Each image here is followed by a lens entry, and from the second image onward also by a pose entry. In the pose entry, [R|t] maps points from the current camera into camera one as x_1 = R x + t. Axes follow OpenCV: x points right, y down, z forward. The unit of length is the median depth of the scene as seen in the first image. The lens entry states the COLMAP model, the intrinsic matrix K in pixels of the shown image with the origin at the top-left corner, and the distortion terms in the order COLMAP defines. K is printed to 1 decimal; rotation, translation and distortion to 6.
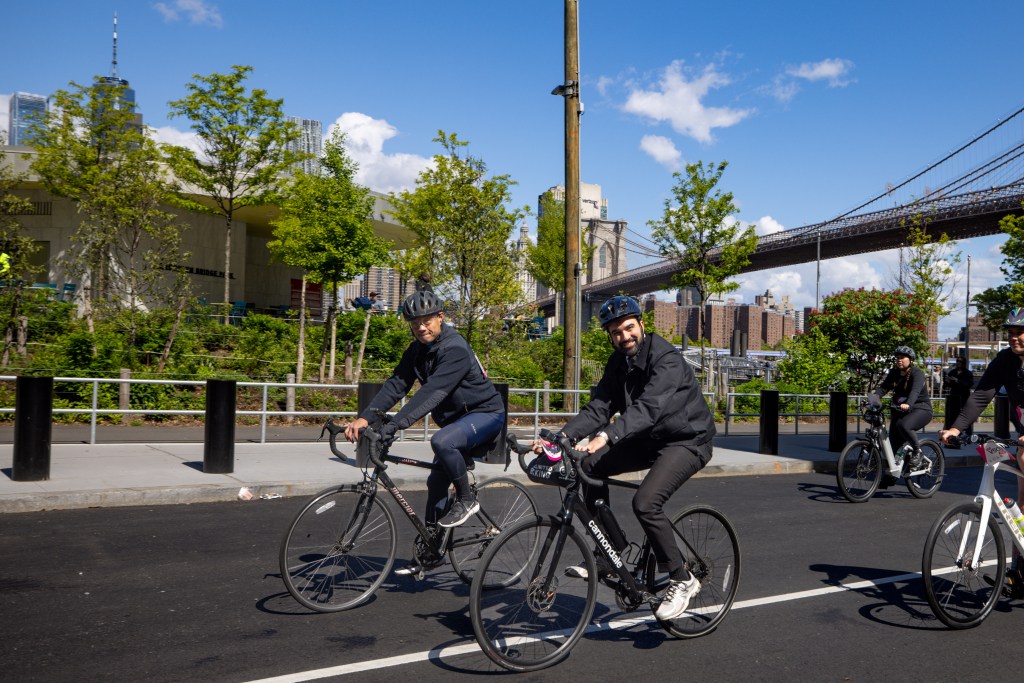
lens RADIAL K [[655.2, 0, 512.0], [0, 655.2, 341.5], [0, 0, 1]] dist [-0.005712, -0.001155]
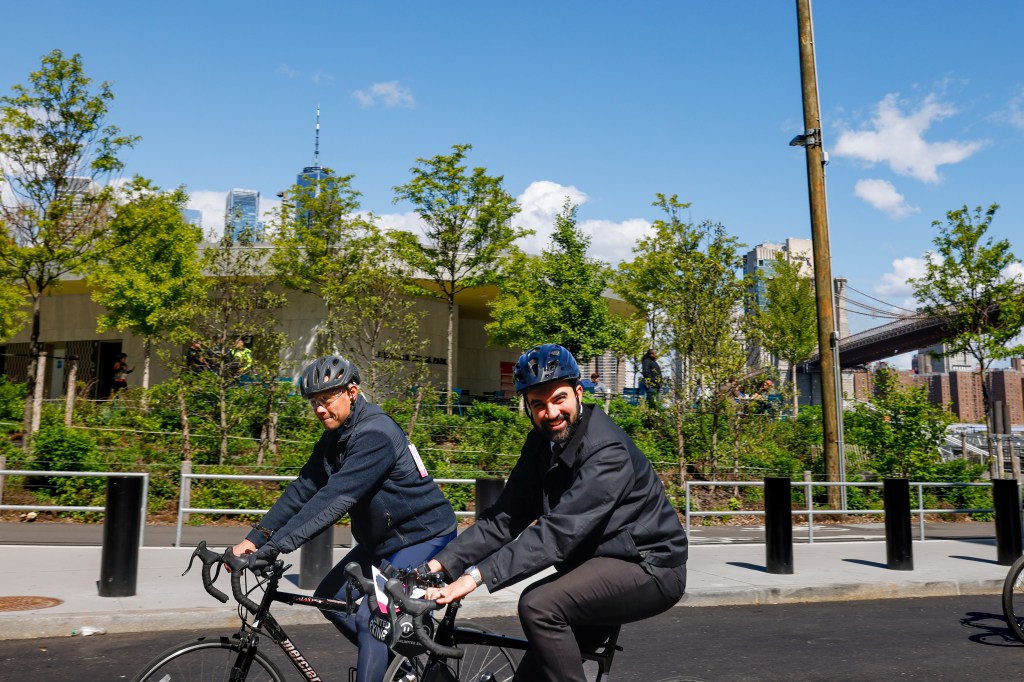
lens RADIAL K [[729.3, 0, 512.0], [0, 729.3, 341.0], [0, 0, 1]] dist [-0.021136, 0.003969]
pose [[0.983374, -0.041652, -0.176752, -0.148273], [0.022946, 0.994038, -0.106588, -0.015843], [0.180138, 0.100760, 0.978467, -0.010019]]
